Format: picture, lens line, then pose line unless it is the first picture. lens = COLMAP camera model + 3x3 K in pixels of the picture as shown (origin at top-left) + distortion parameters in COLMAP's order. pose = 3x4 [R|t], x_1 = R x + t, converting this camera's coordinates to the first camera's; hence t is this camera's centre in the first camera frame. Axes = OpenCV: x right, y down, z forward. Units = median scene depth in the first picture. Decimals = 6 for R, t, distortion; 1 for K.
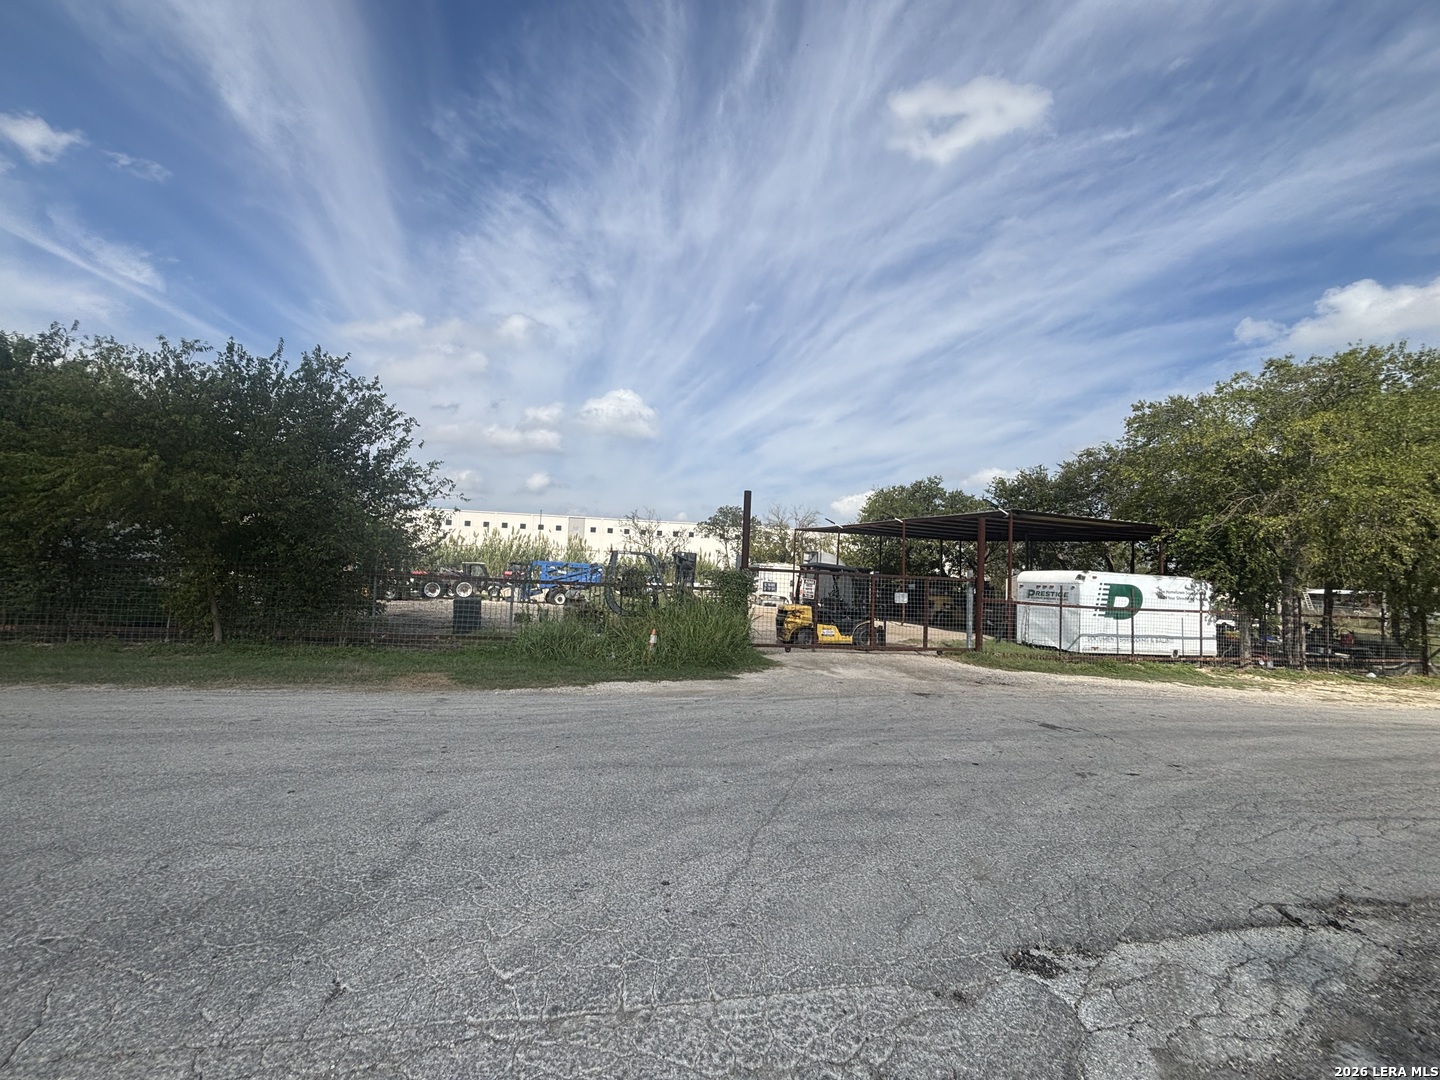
lens RADIAL K [[576.3, 0, 716.6], [0, 576.3, 532.6], [0, 0, 1]] dist [-0.001452, 0.000387]
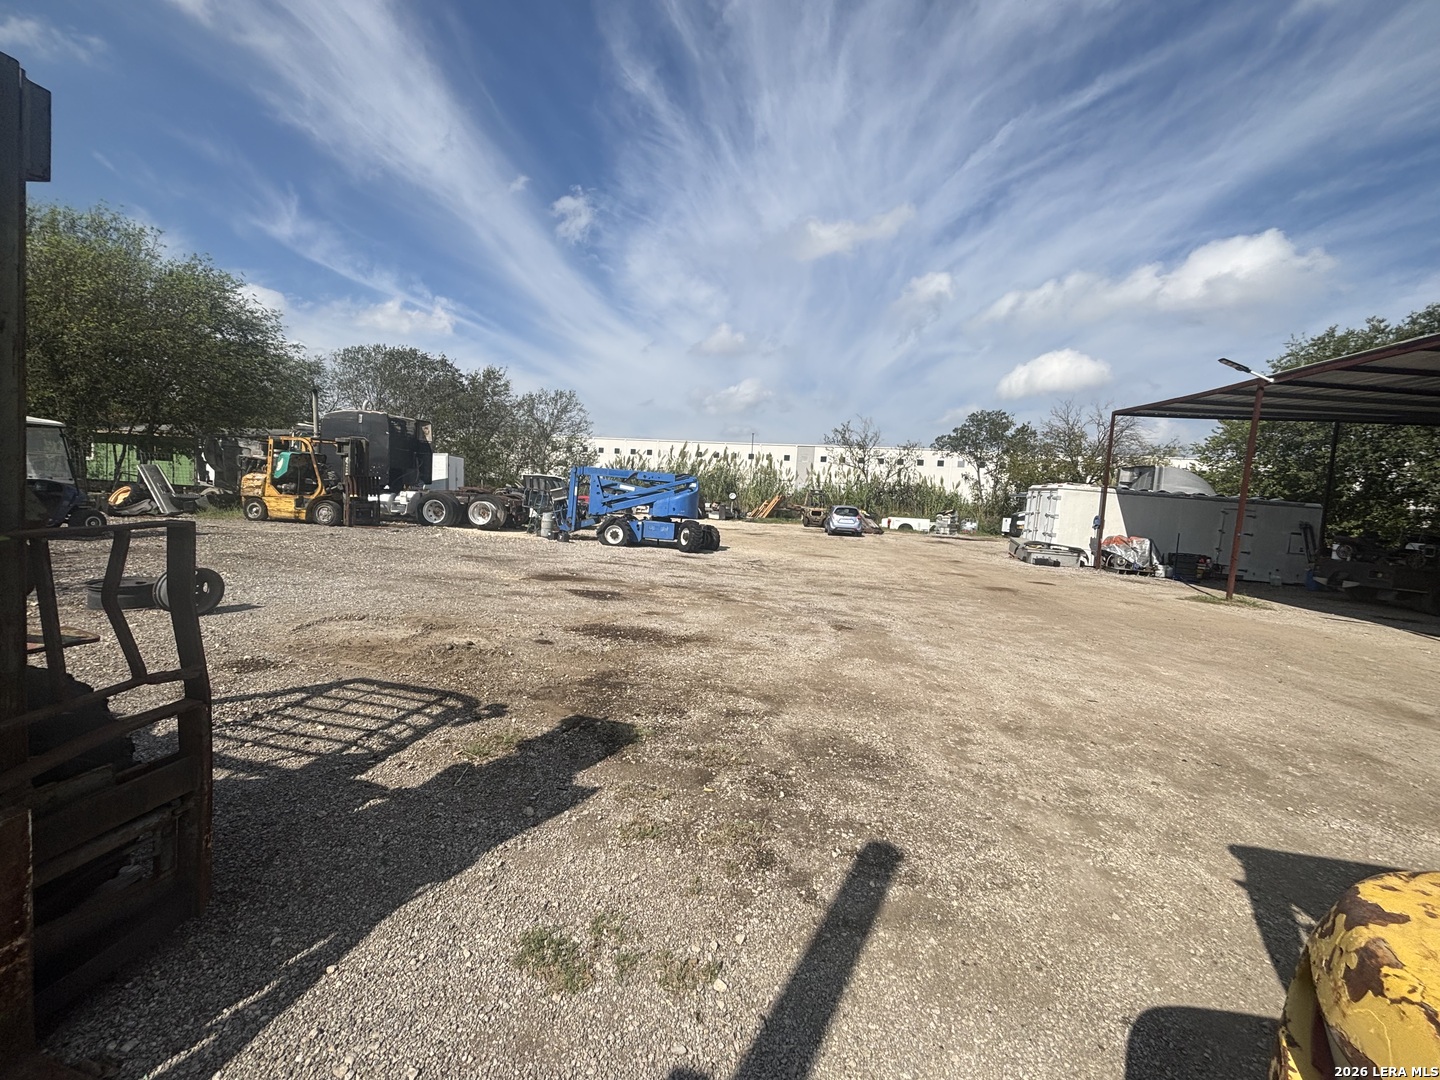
lens RADIAL K [[638.2, 0, 723.3], [0, 638.2, 491.5], [0, 0, 1]] dist [-0.001404, 0.000073]
pose [[0.926645, 0.014687, -0.375650, 0.017042], [-0.000358, 0.999271, 0.038187, 0.018126], [0.375937, -0.035252, 0.925974, 0.163609]]
